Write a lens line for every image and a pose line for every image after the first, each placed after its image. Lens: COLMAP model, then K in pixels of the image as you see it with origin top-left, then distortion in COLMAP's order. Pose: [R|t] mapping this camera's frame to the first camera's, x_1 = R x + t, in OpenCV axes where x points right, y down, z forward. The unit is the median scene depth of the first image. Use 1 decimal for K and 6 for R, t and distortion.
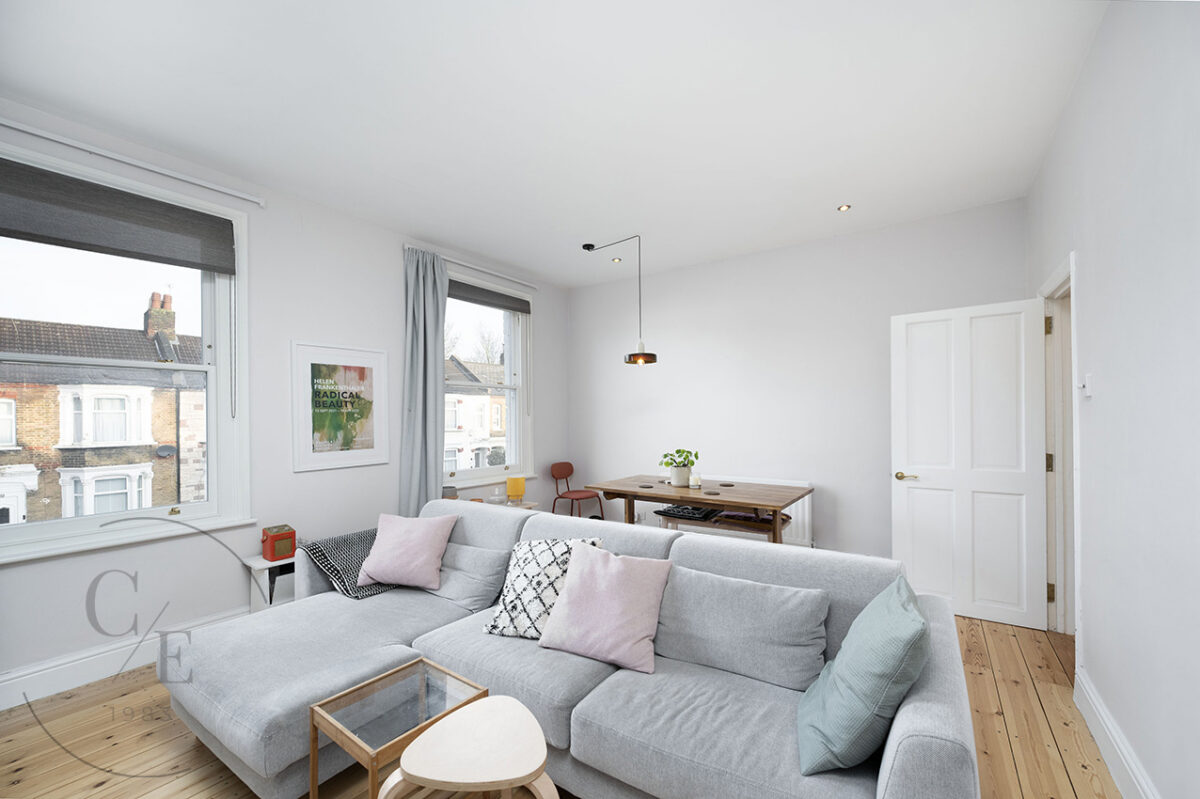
lens RADIAL K [[486.6, 0, 605.1], [0, 486.6, 410.9], [0, 0, 1]] dist [0.000673, 0.000101]
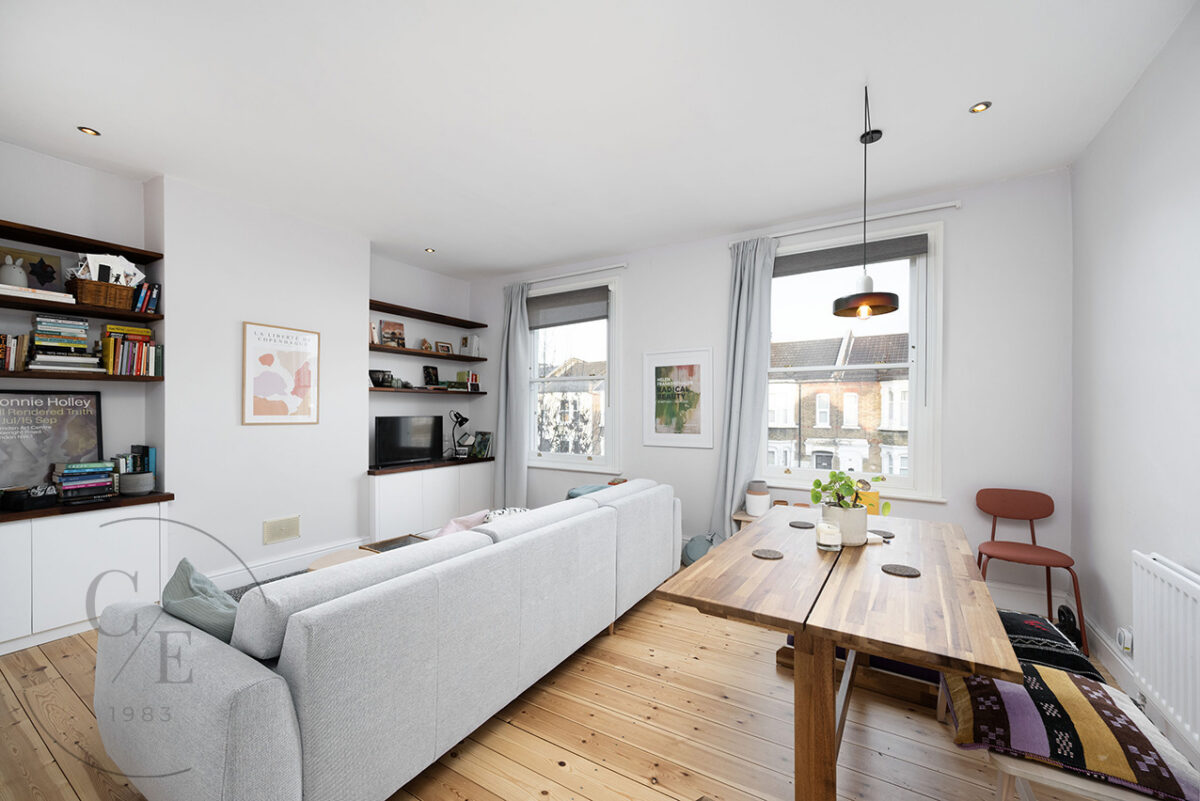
lens RADIAL K [[486.6, 0, 606.7], [0, 486.6, 411.1], [0, 0, 1]] dist [0.000673, 0.000101]
pose [[0.033868, 0.016066, -0.999297, 0.690013], [0.005055, 0.999855, 0.016247, 0.002649], [0.999414, -0.005601, 0.033782, 0.759117]]
